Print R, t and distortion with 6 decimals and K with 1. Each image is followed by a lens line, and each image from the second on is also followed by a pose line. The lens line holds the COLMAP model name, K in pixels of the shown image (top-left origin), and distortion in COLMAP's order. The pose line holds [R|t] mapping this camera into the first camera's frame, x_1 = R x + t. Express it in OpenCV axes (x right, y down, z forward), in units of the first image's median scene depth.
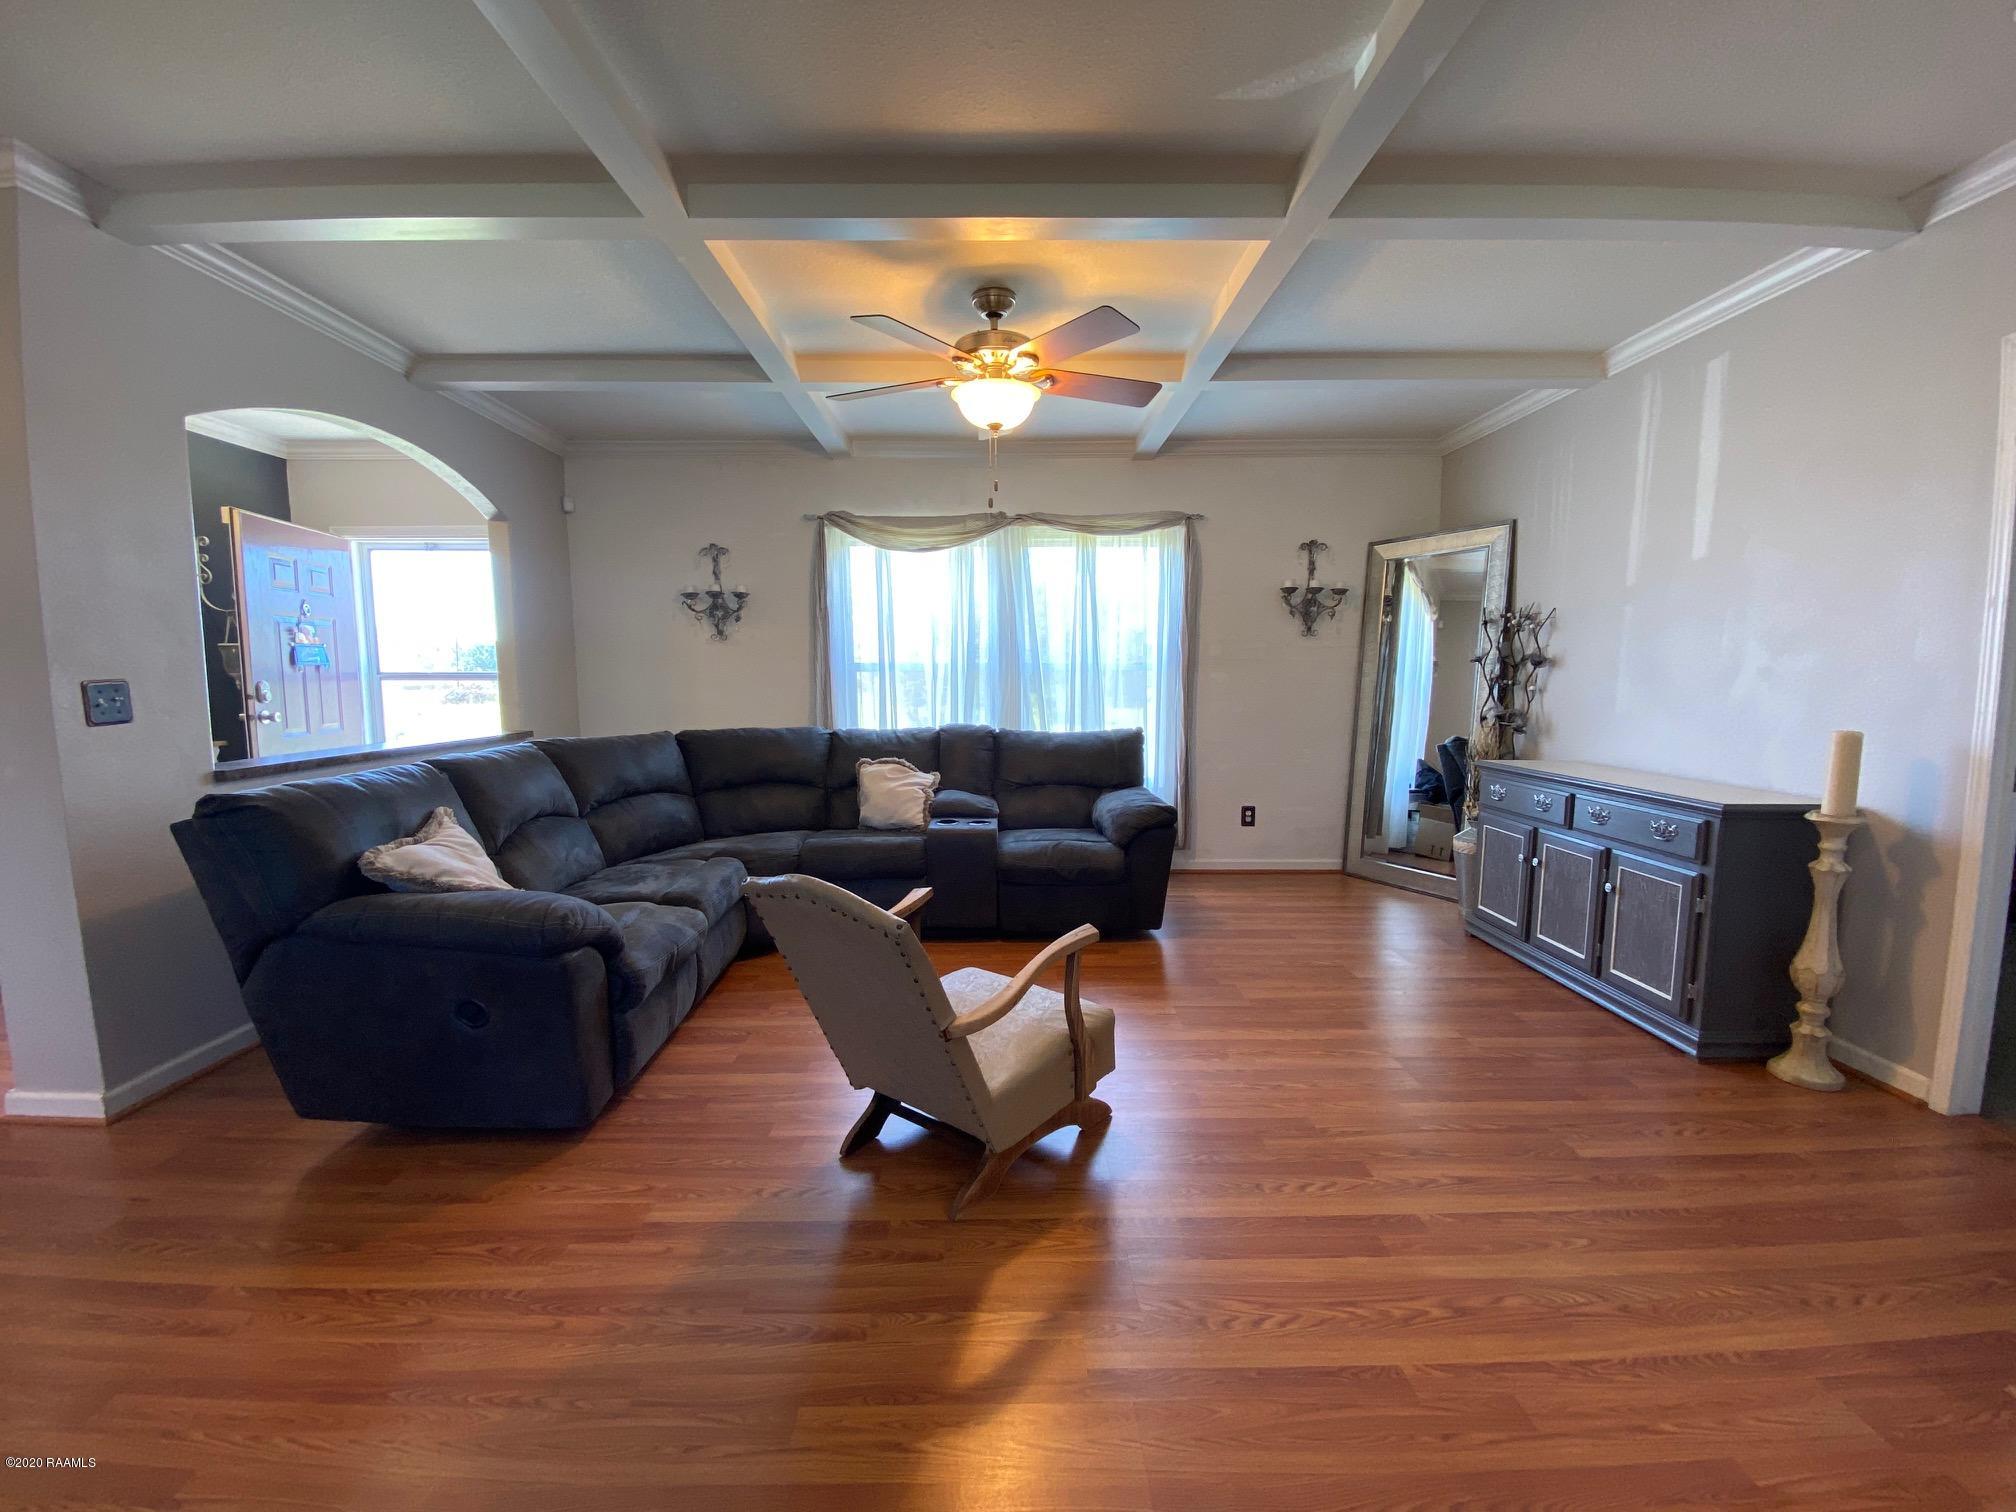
lens RADIAL K [[816.7, 0, 1008.1], [0, 816.7, 757.9], [0, 0, 1]] dist [0.011493, -0.015770]
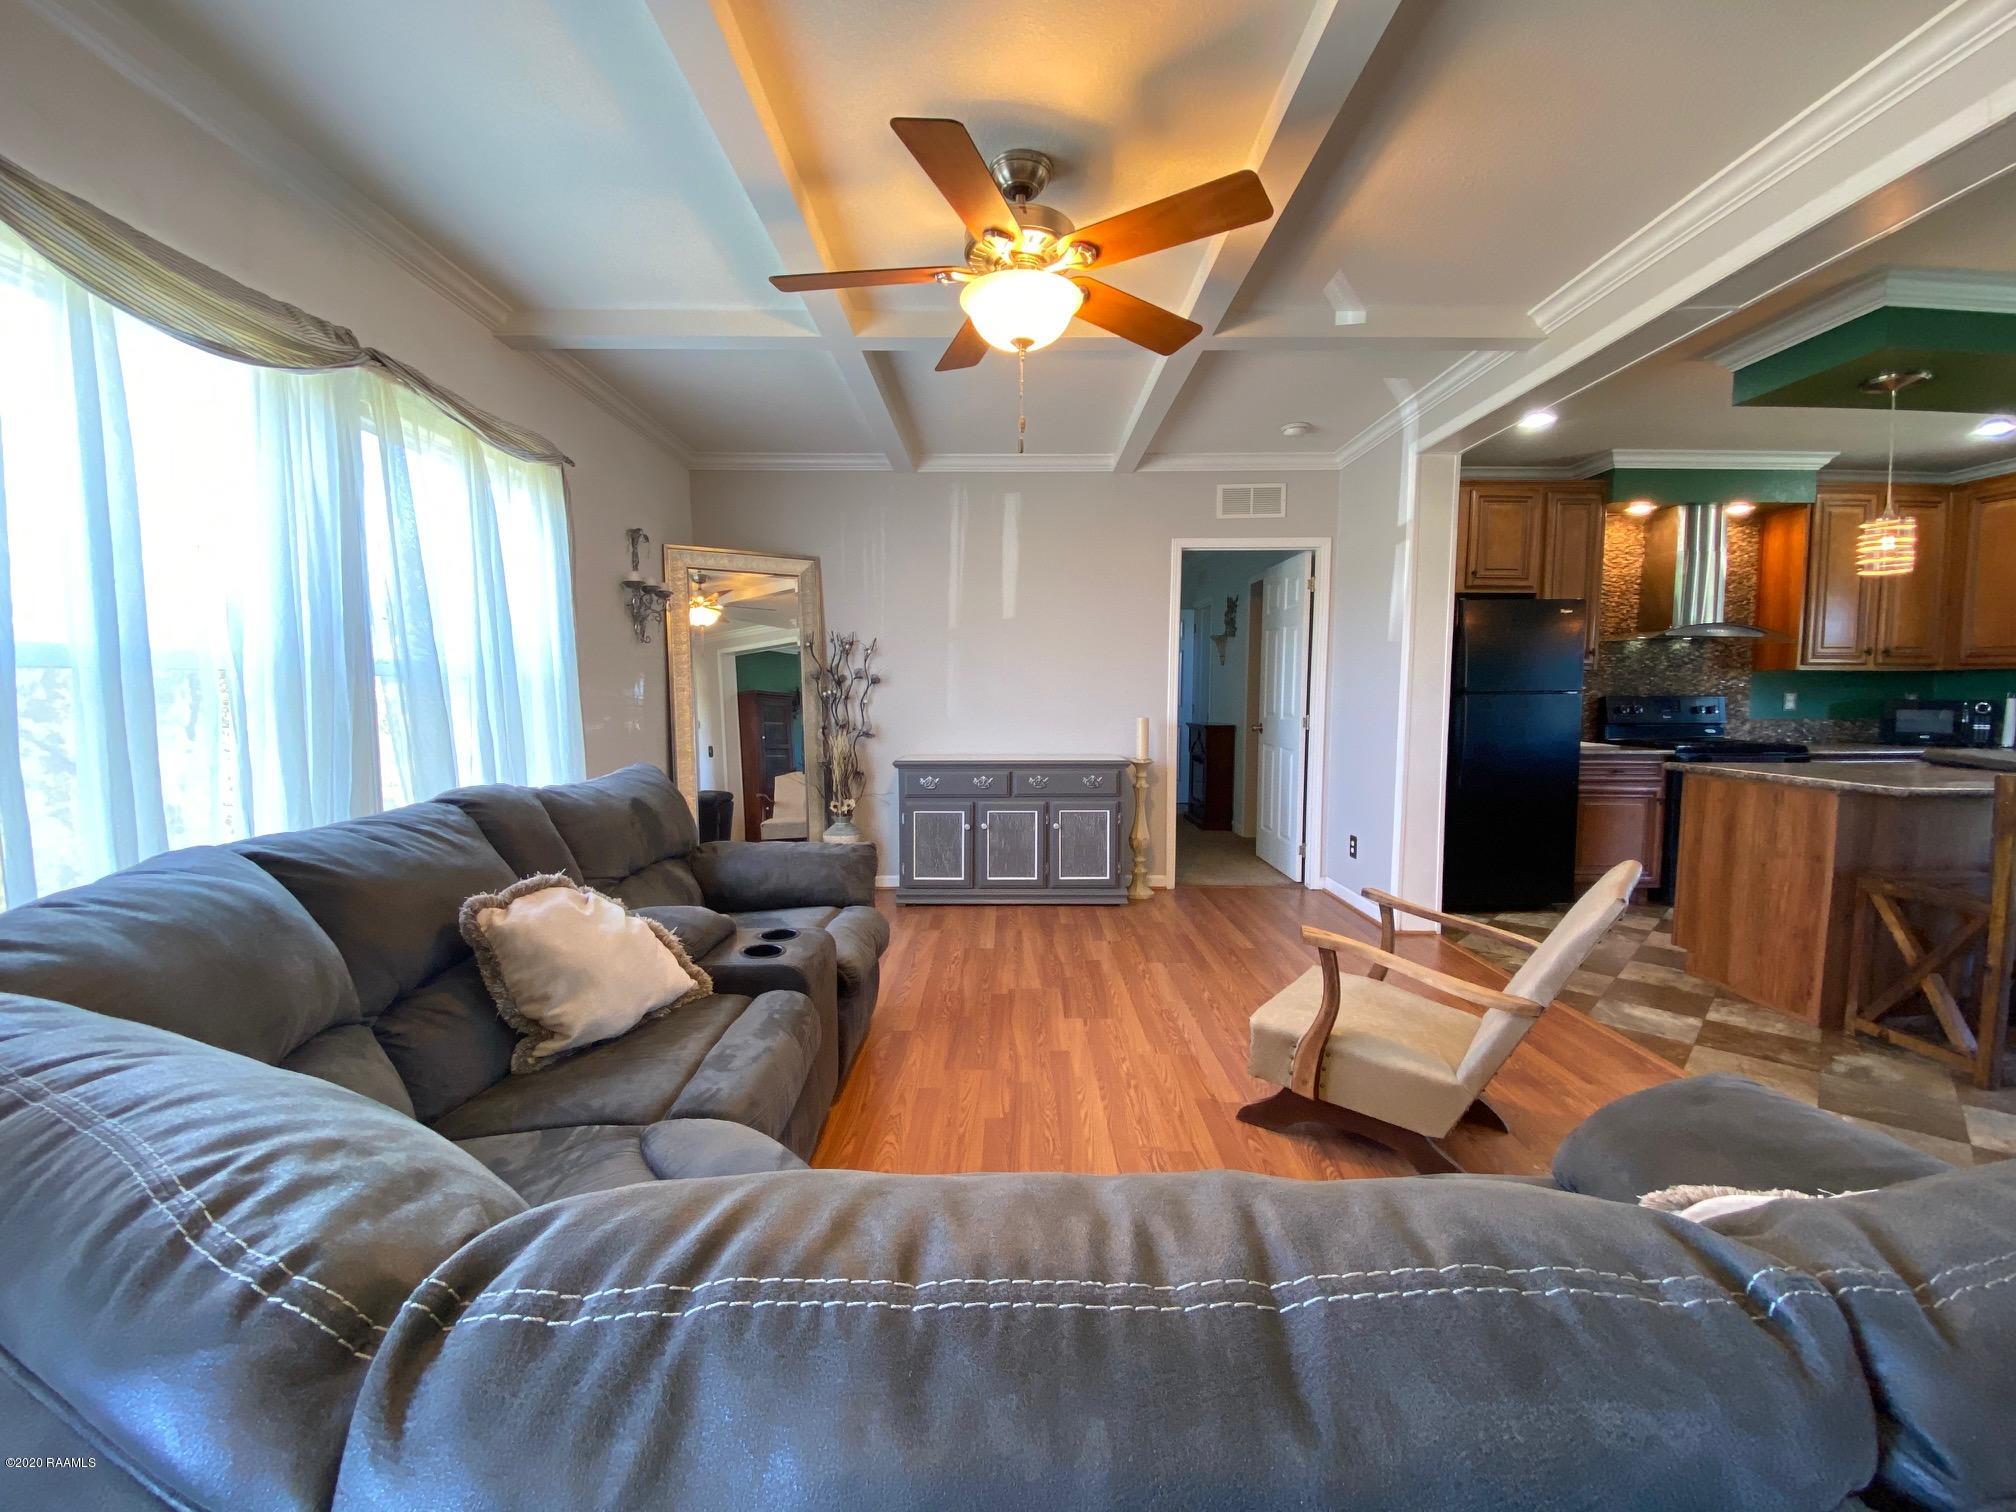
lens RADIAL K [[816.7, 0, 1005.8], [0, 816.7, 760.1], [0, 0, 1]] dist [0.011493, -0.015770]
pose [[0.016010, -0.077119, 0.996893, -0.557453], [0.100790, 0.992067, 0.075127, -0.065165], [-0.994779, 0.099274, 0.023656, 0.740702]]
